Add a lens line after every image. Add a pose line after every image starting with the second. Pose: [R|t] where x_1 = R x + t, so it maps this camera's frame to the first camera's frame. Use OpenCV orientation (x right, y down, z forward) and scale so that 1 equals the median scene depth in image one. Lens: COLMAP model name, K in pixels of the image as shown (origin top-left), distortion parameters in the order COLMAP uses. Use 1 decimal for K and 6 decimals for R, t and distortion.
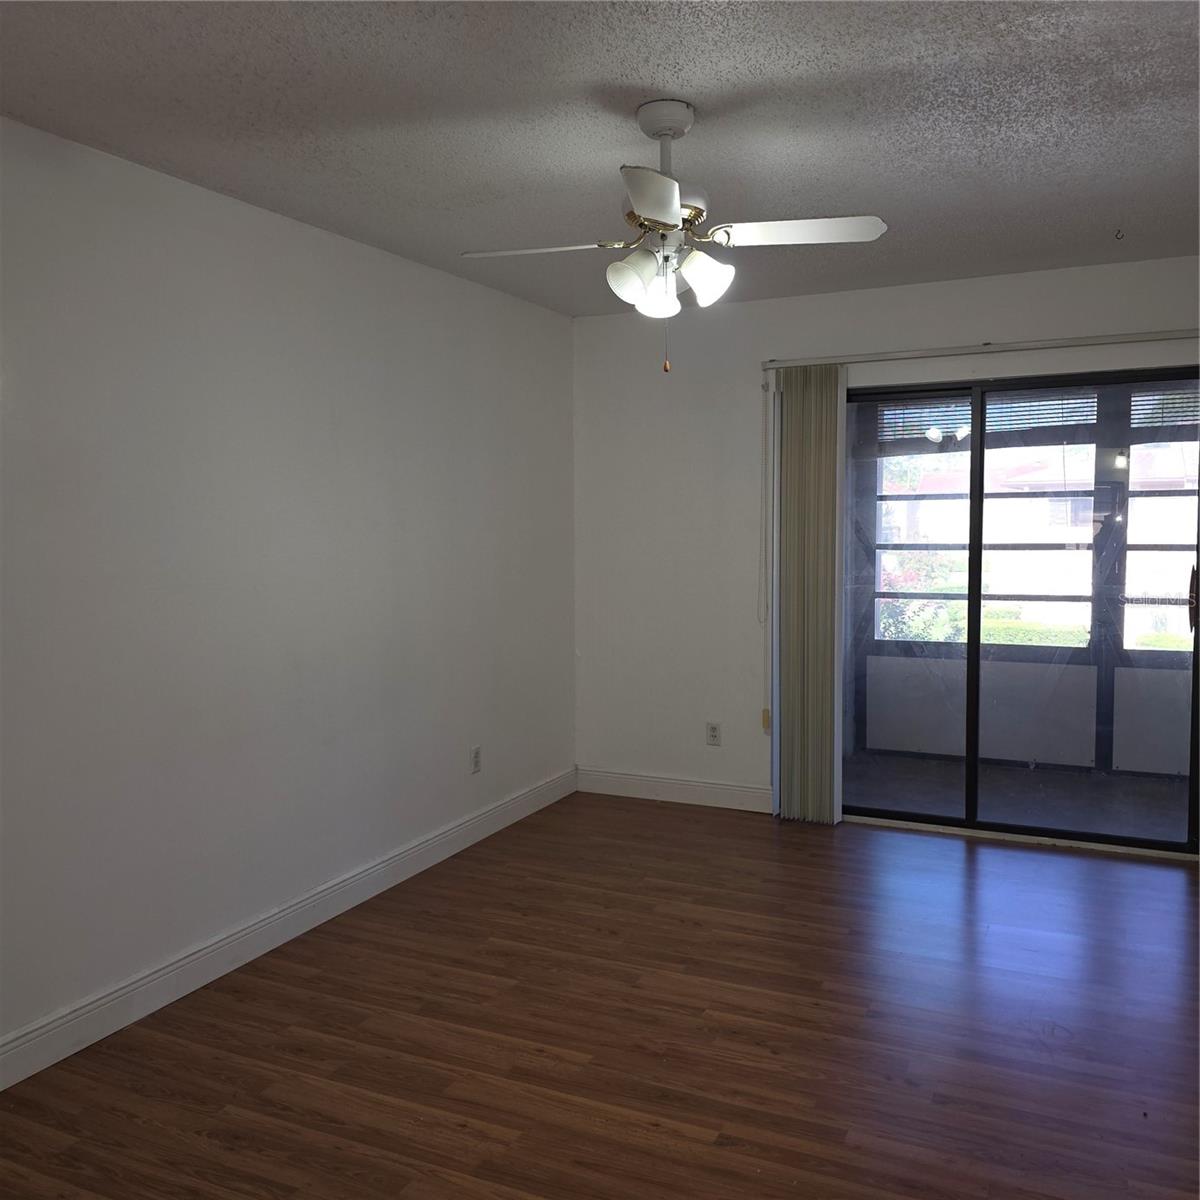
lens RADIAL K [[1022.9, 0, 602.8], [0, 1022.9, 605.2], [0, 0, 1]] dist [-0.004684, -0.007131]
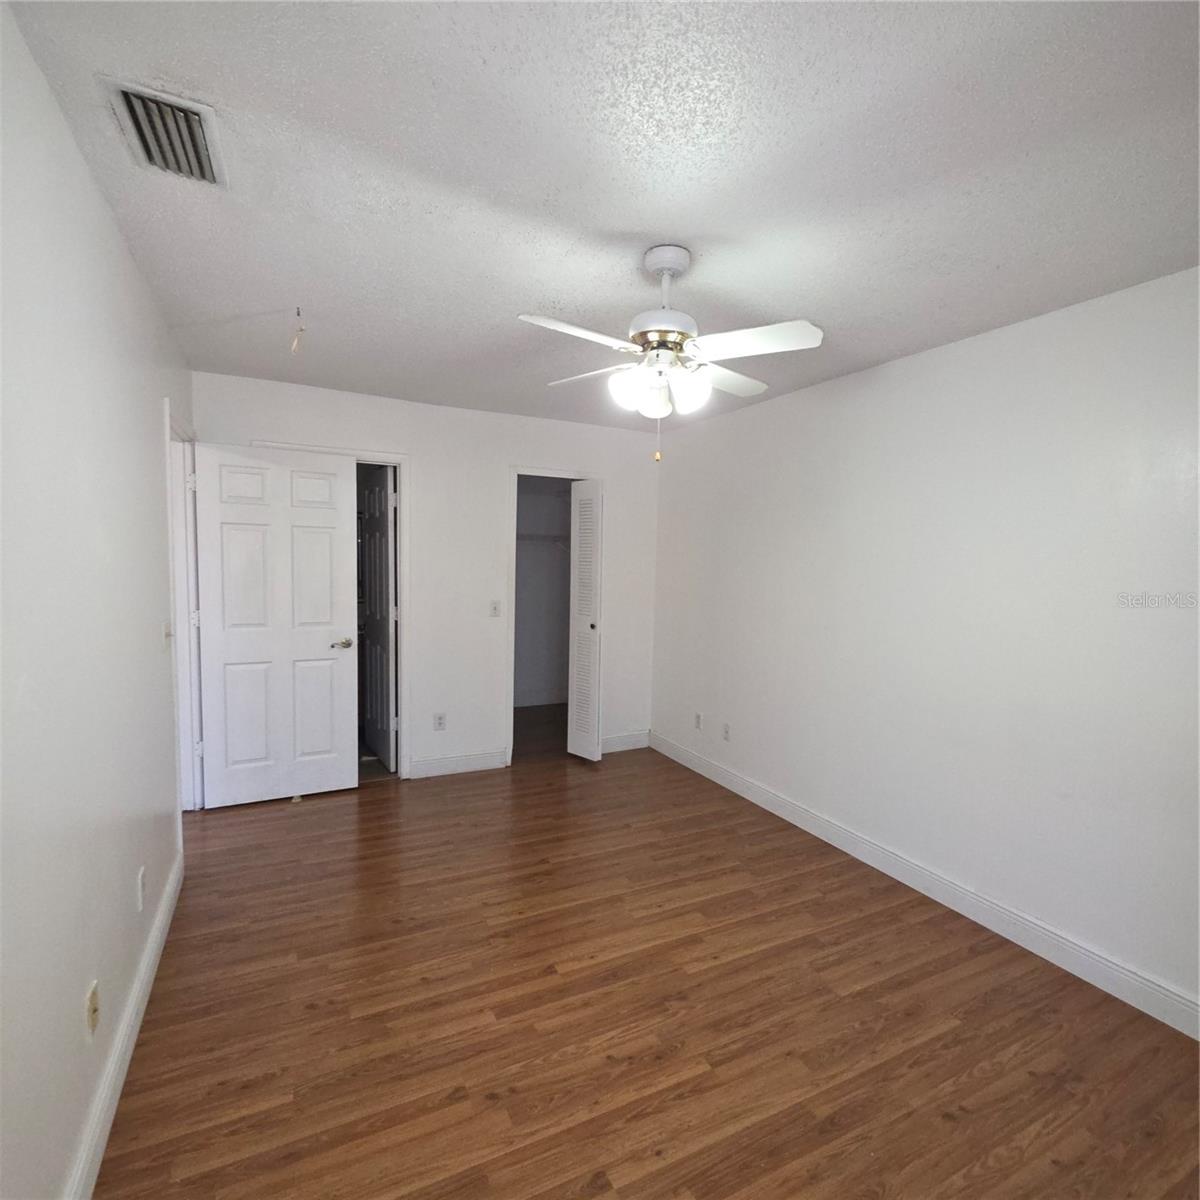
lens RADIAL K [[628.5, 0, 596.8], [0, 628.5, 599.9], [0, 0, 1]] dist [0.011150, -0.006245]
pose [[-0.596907, 0.056883, -0.800292, 0.715791], [-0.089234, 0.986588, 0.136681, -0.148522], [0.797333, 0.152999, -0.583825, 1.347678]]
